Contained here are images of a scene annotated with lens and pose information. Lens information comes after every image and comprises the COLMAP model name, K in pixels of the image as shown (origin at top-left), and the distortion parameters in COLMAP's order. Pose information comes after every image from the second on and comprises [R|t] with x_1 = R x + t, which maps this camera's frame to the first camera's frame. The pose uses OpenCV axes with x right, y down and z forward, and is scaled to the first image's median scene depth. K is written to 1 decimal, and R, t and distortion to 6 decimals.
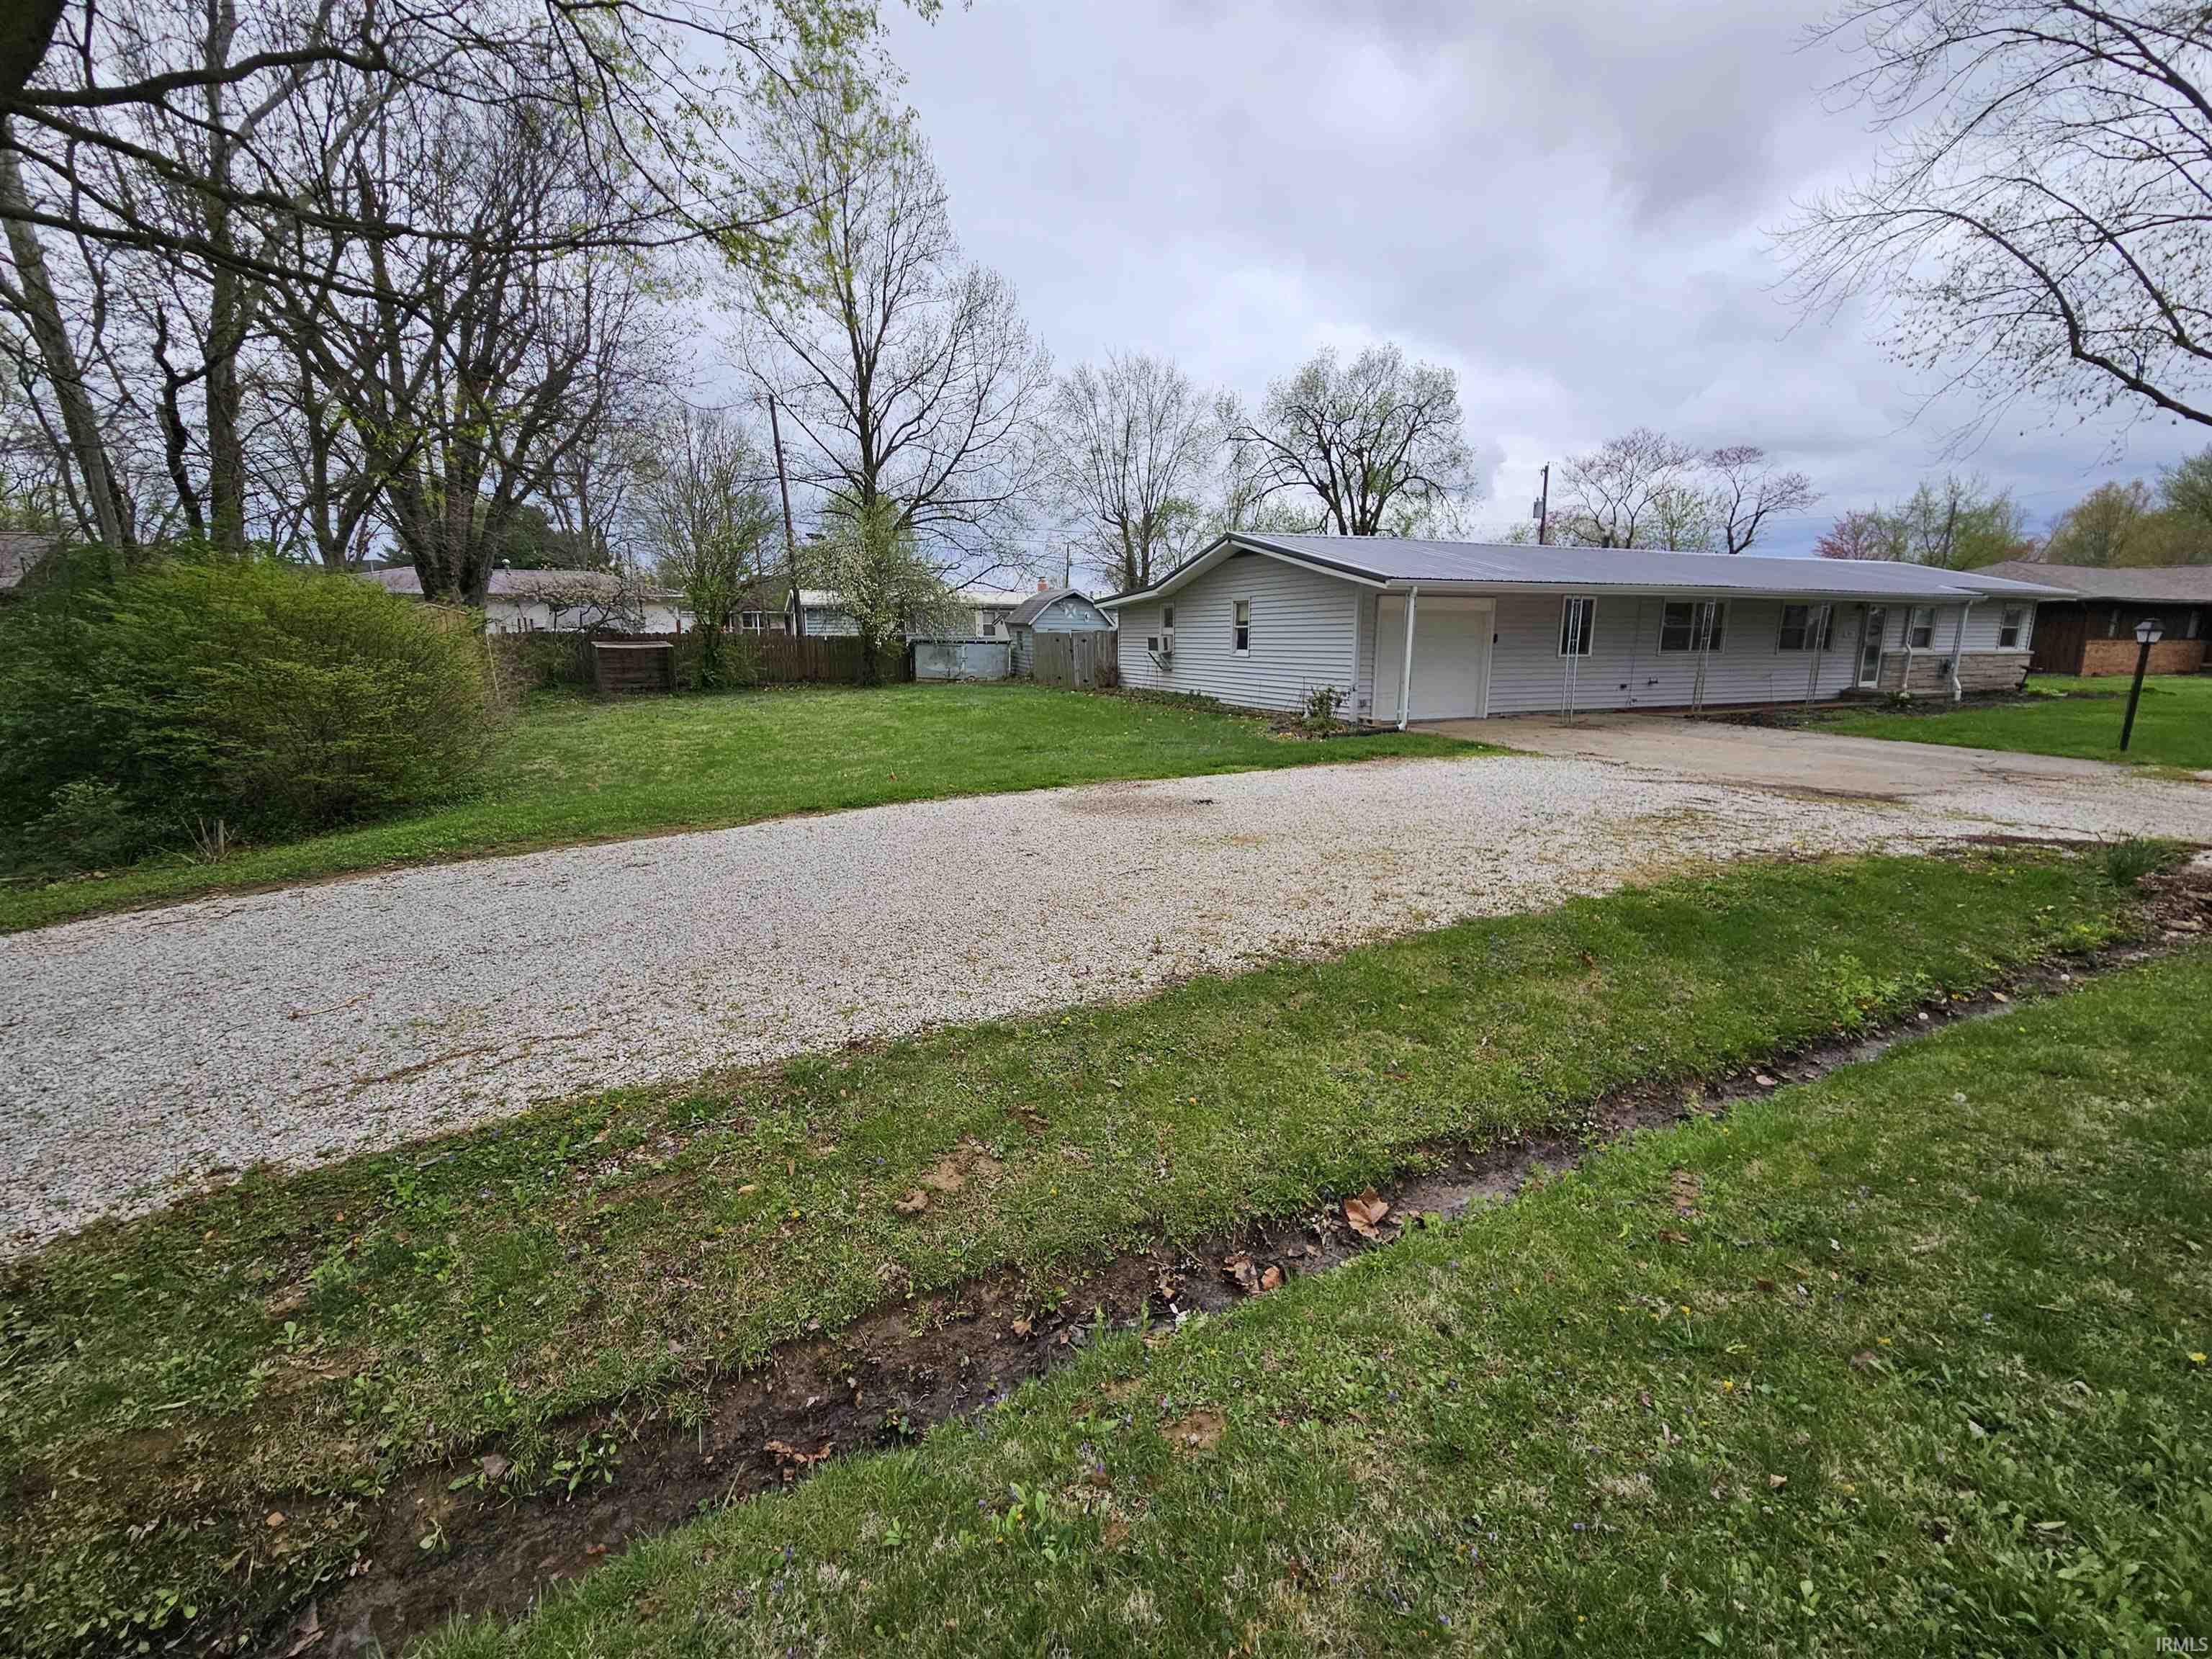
lens RADIAL K [[910.8, 0, 1111.1], [0, 910.8, 818.7], [0, 0, 1]] dist [0.002257, -0.000865]
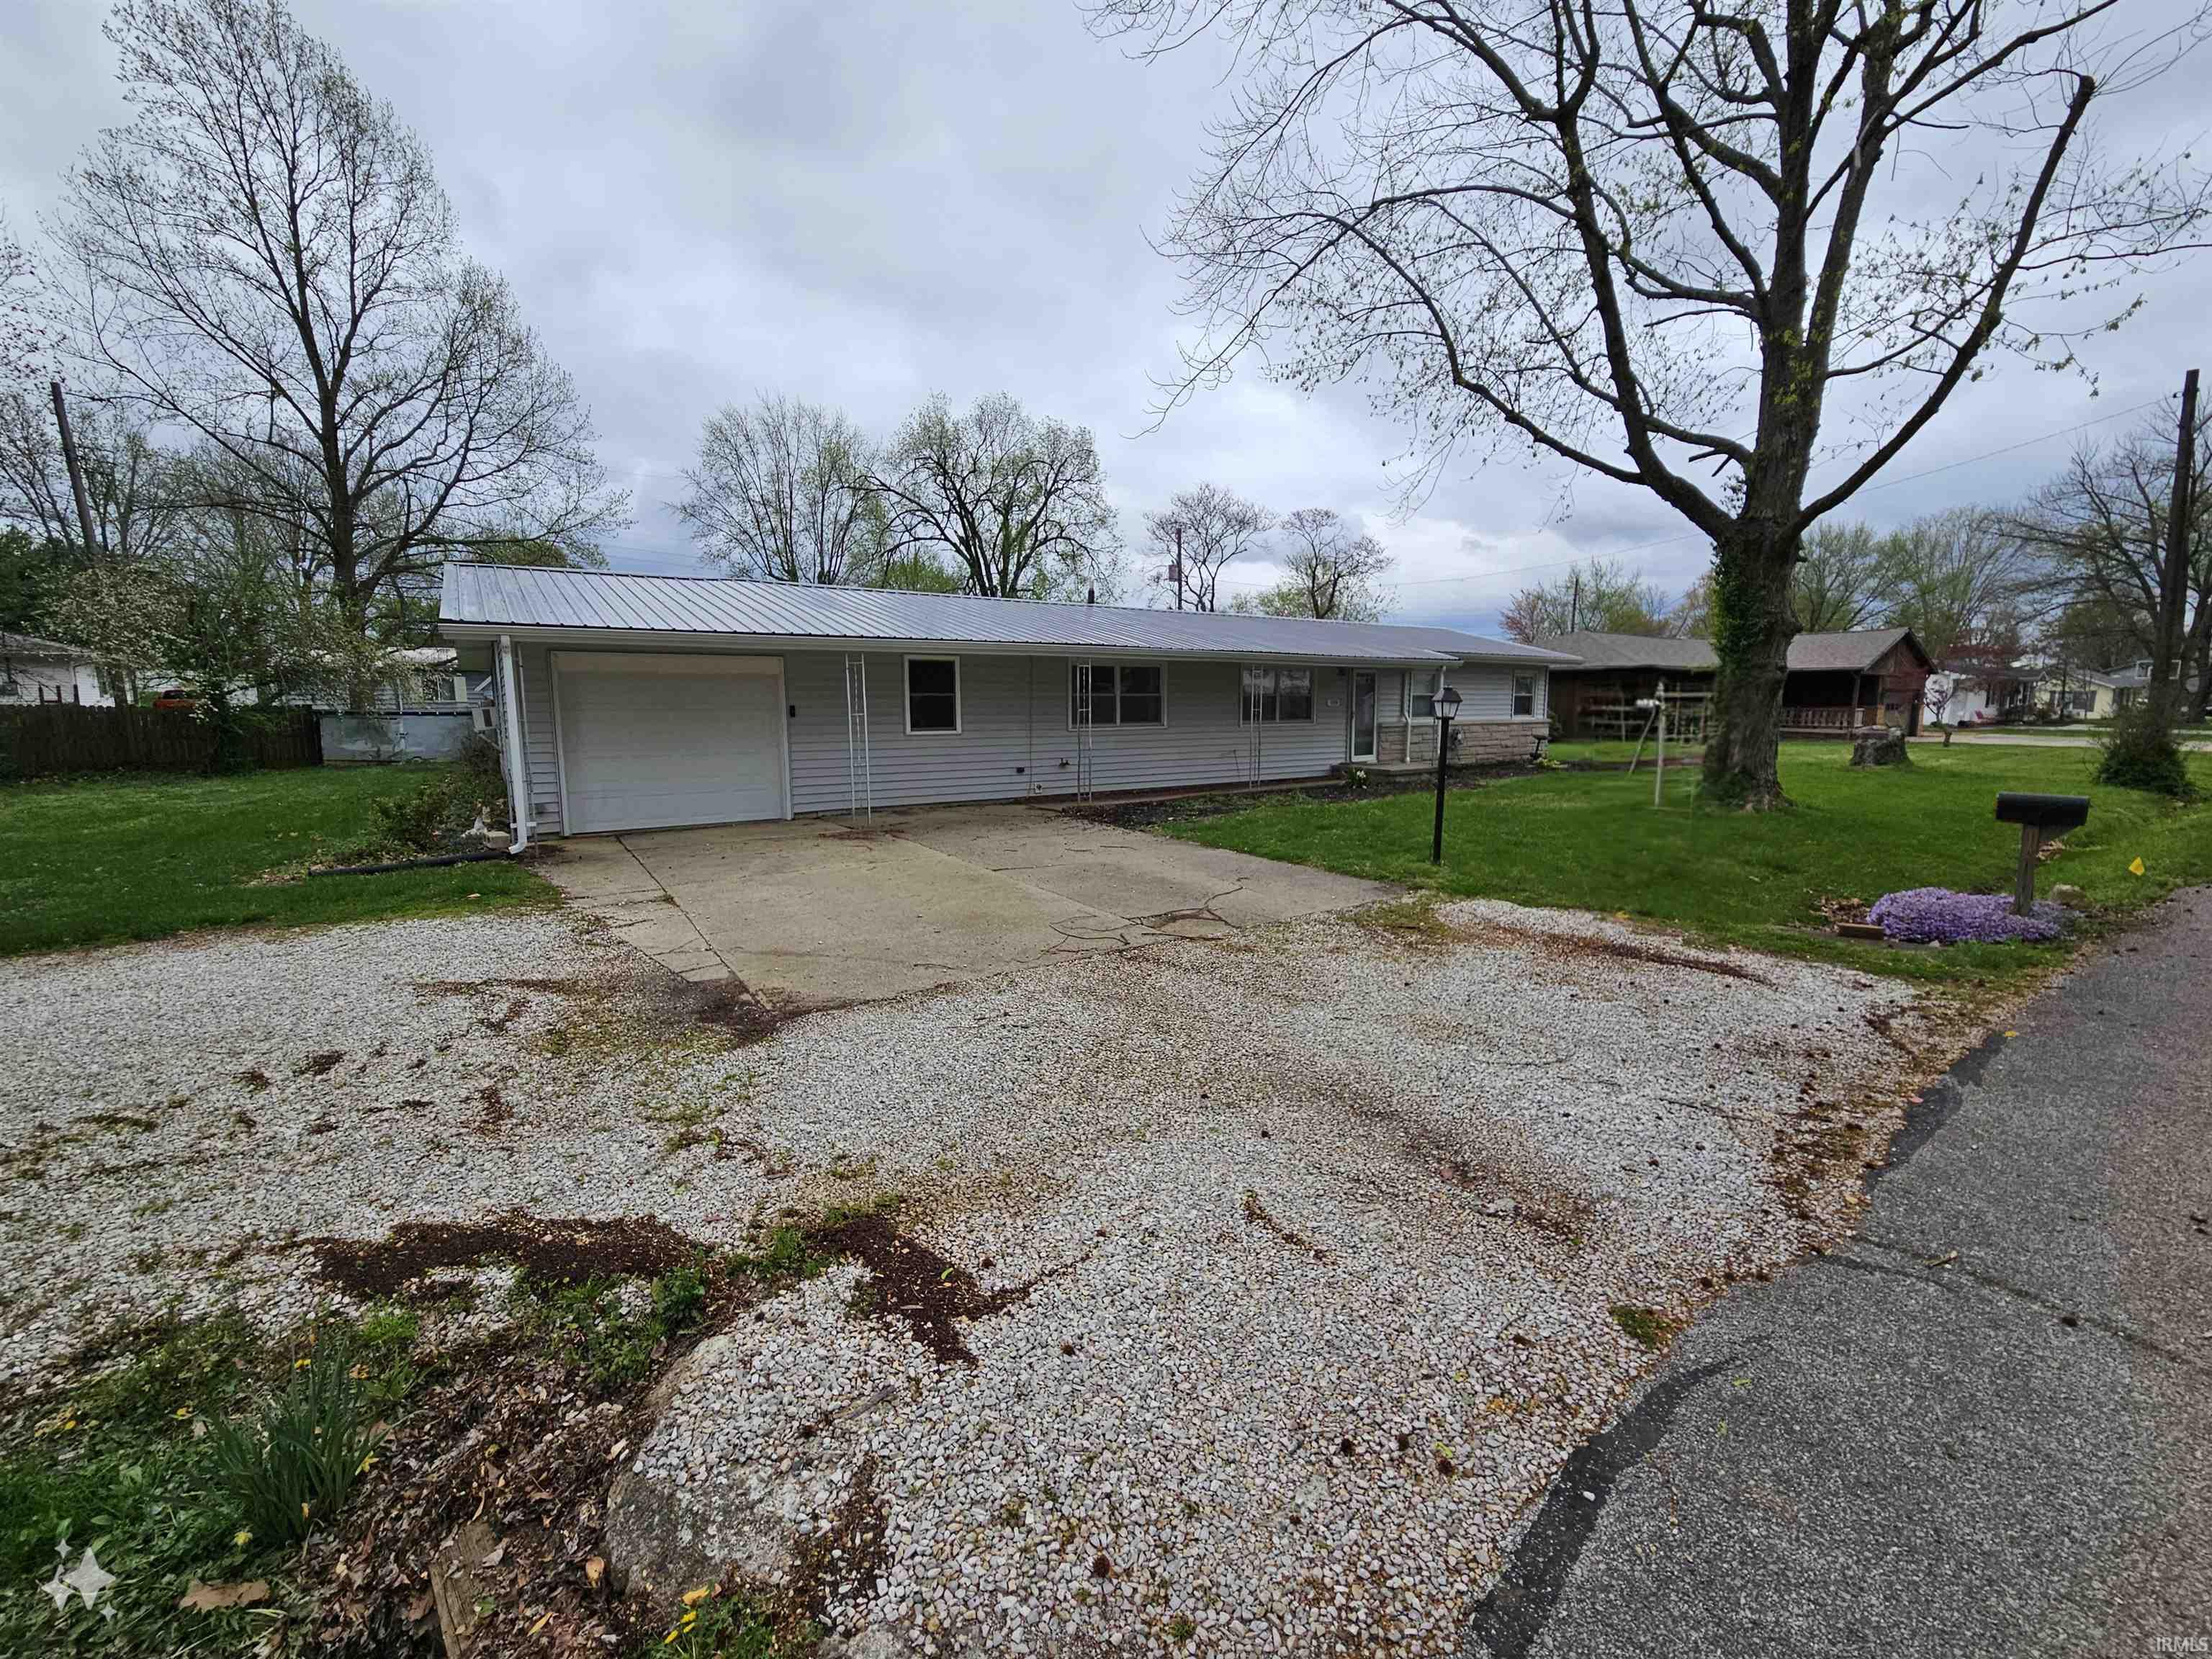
lens RADIAL K [[905.9, 0, 1109.4], [0, 905.9, 834.6], [0, 0, 1]] dist [0.001378, -0.000154]
pose [[0.978836, -0.031620, 0.202188, 0.363521], [0.042078, 0.997978, -0.047635, -0.037325], [-0.200273, 0.055135, 0.978188, 0.168142]]
